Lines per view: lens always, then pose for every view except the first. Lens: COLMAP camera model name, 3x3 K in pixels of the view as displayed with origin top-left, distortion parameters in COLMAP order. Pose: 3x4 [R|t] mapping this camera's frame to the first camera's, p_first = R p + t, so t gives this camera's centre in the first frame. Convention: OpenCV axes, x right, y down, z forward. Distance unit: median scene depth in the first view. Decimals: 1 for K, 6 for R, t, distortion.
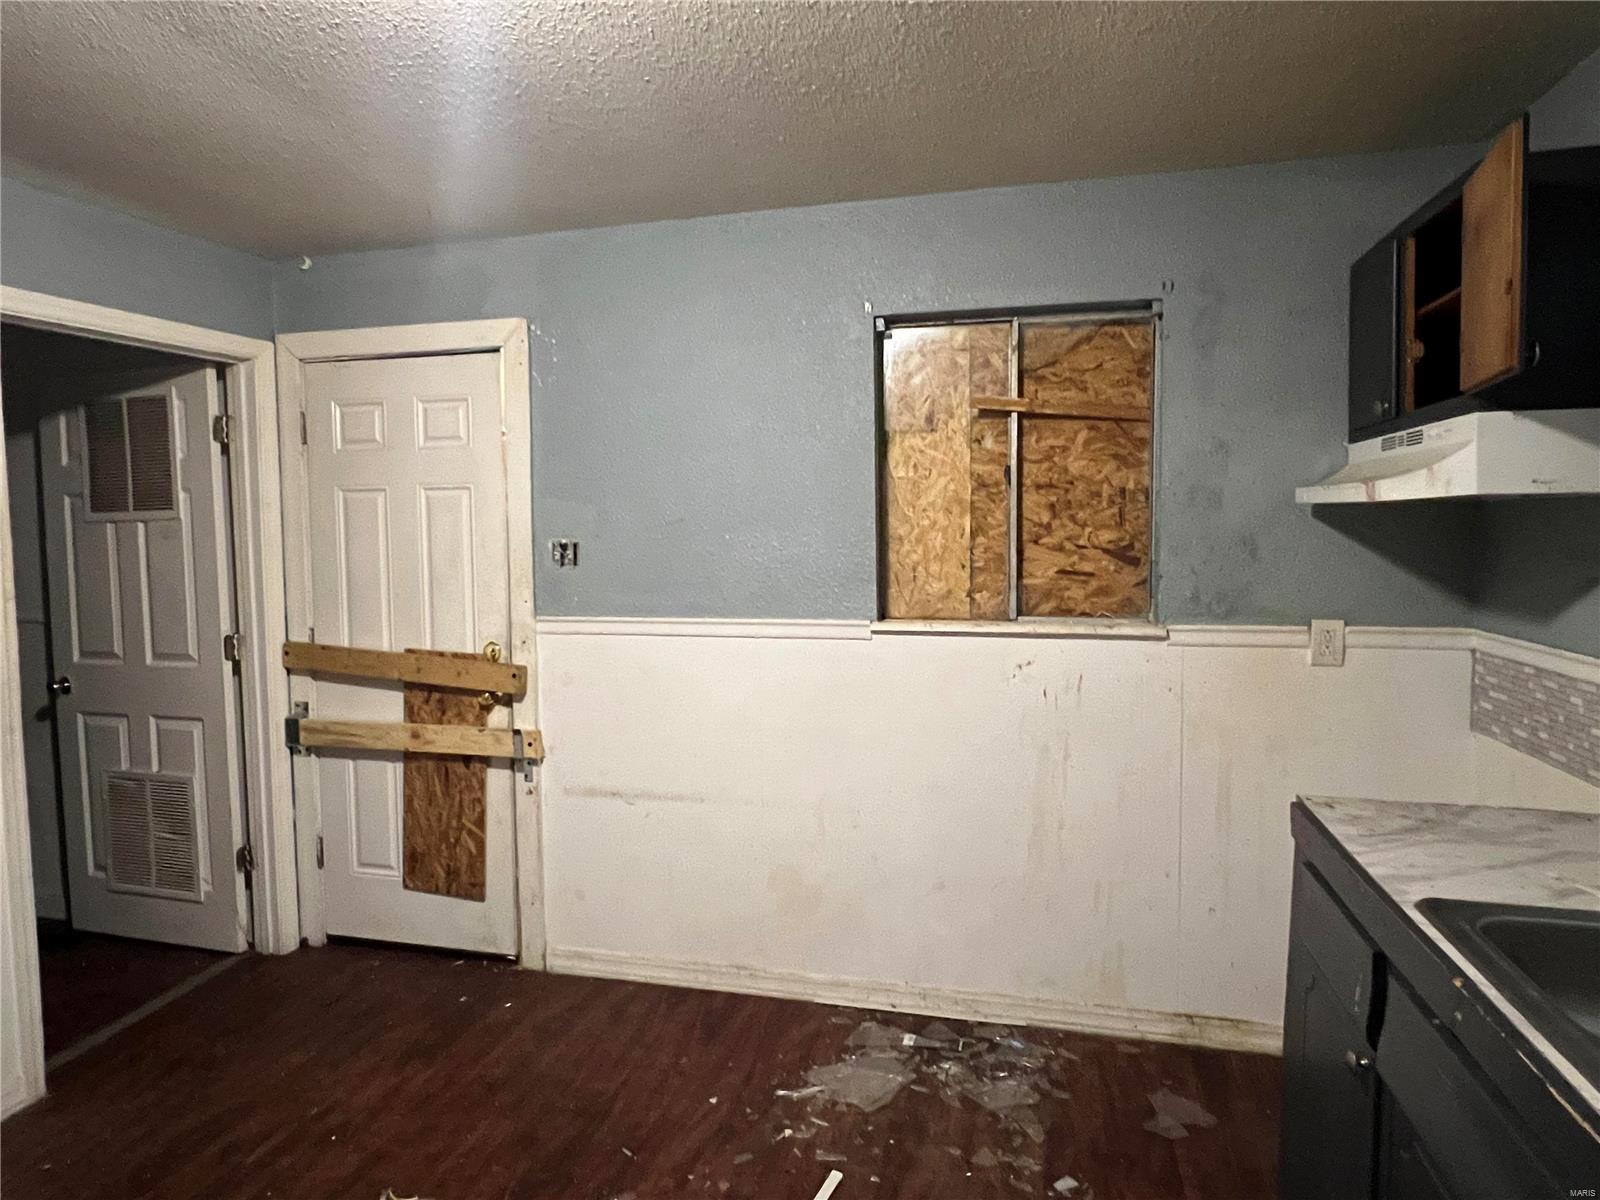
lens RADIAL K [[958.1, 0, 792.3], [0, 958.1, 592.5], [0, 0, 1]] dist [-0.003640, -0.000767]
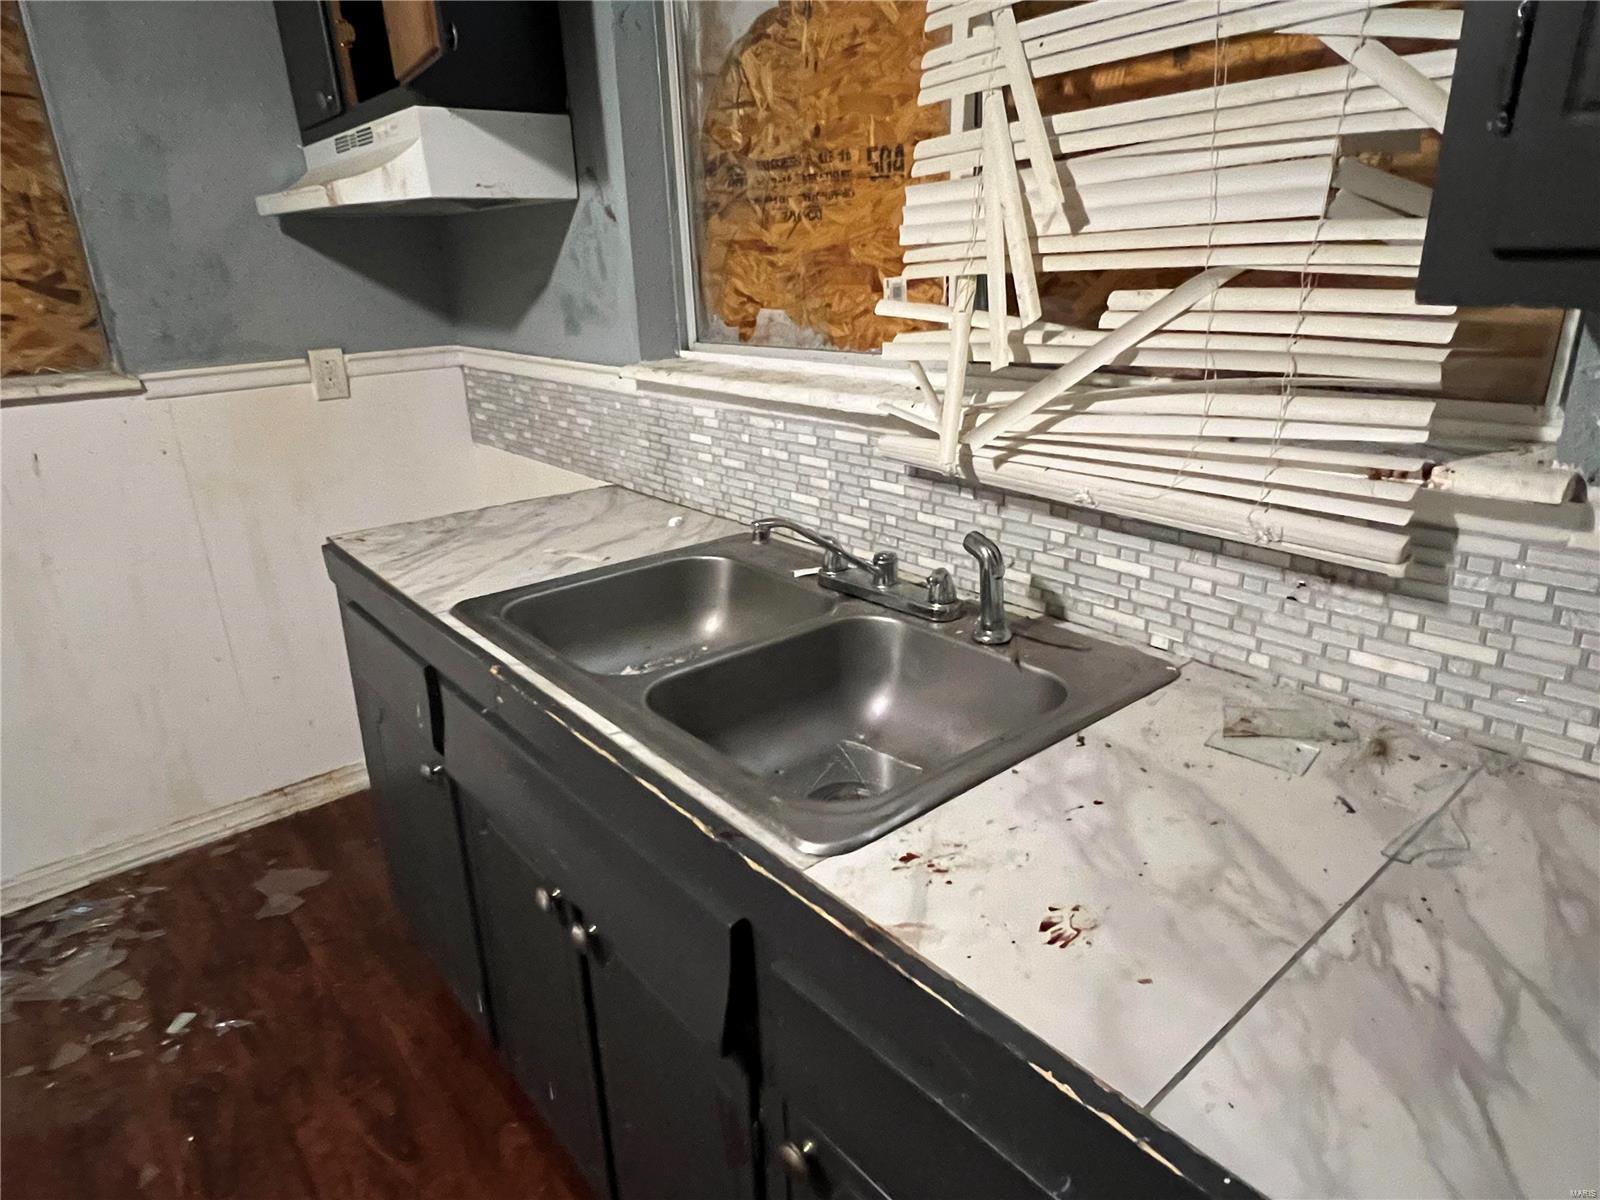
lens RADIAL K [[962.6, 0, 792.8], [0, 962.6, 597.0], [0, 0, 1]] dist [-0.000119, -0.000512]
pose [[0.588253, -0.283779, 0.757250, 0.045666], [0.080131, 0.952253, 0.294608, 0.018509], [-0.804697, -0.112625, 0.582905, 0.051897]]
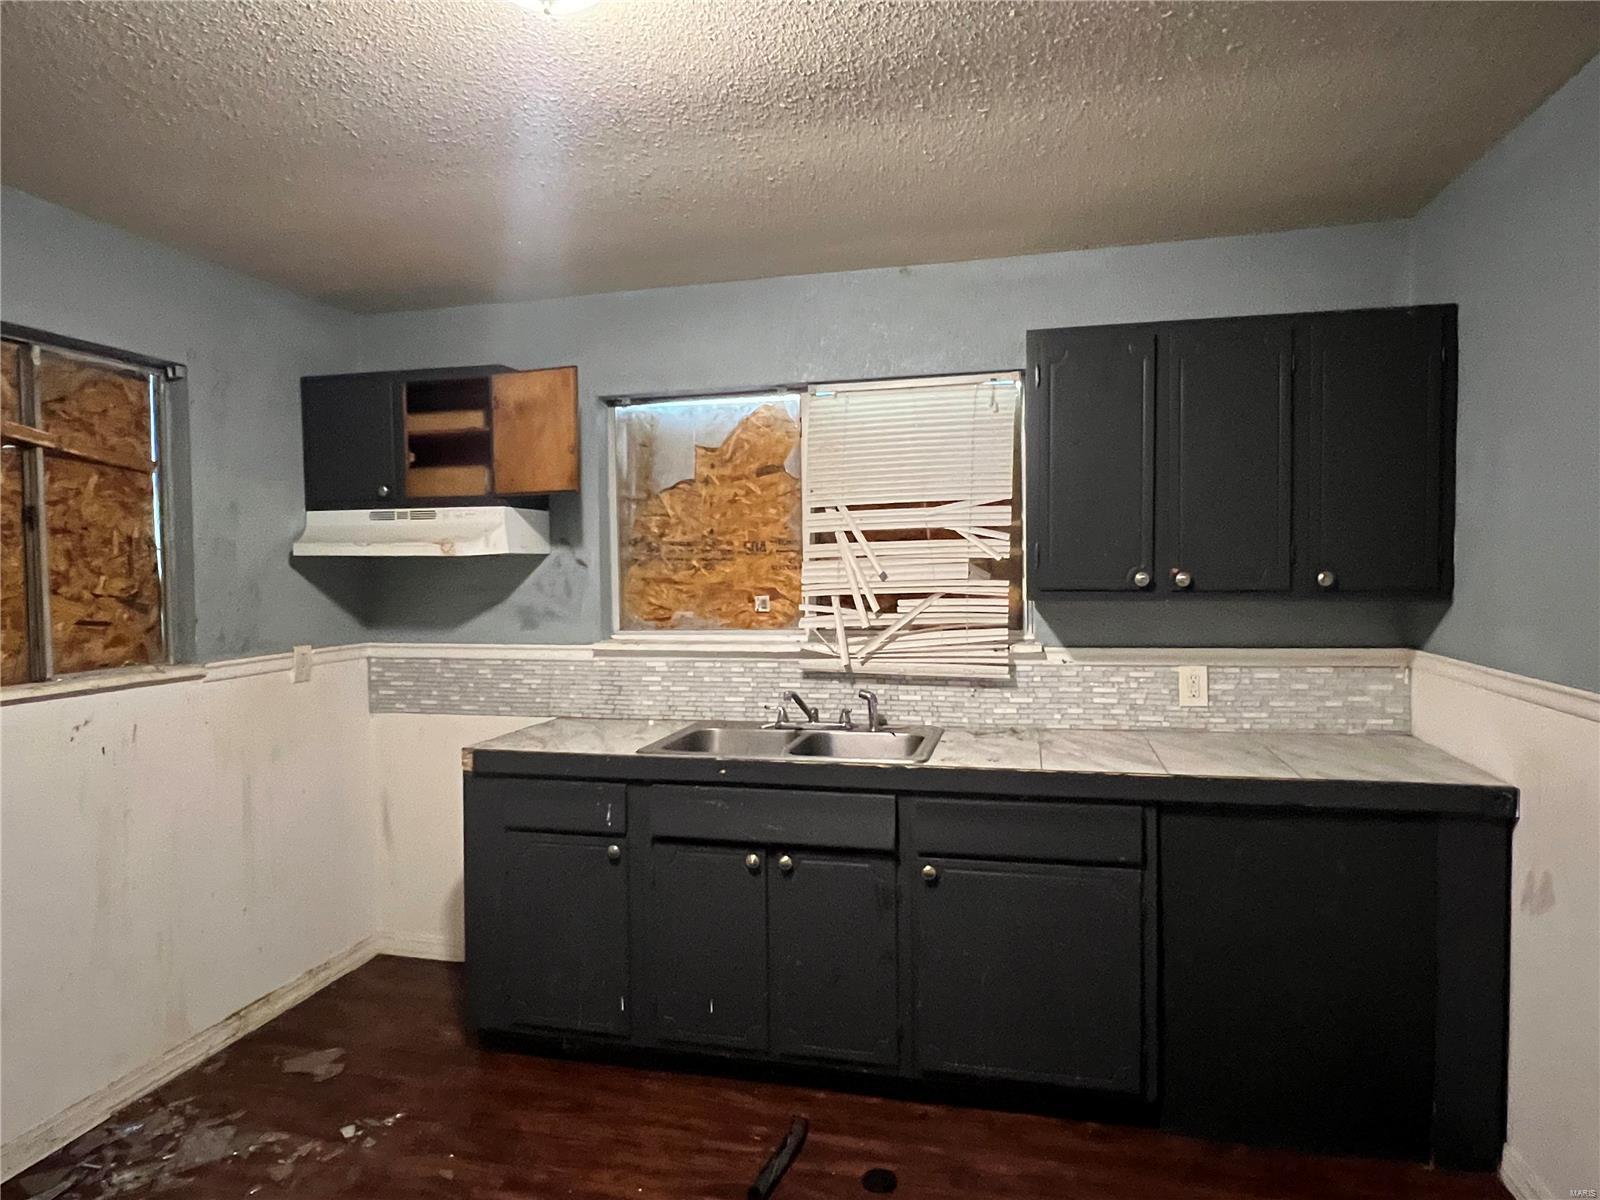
lens RADIAL K [[958.1, 0, 792.3], [0, 958.1, 592.5], [0, 0, 1]] dist [-0.003640, -0.000767]
pose [[-0.015037, -0.020715, 0.999672, -0.741095], [0.076598, 0.996824, 0.021808, -0.020695], [-0.996949, 0.076900, -0.013402, 0.354891]]
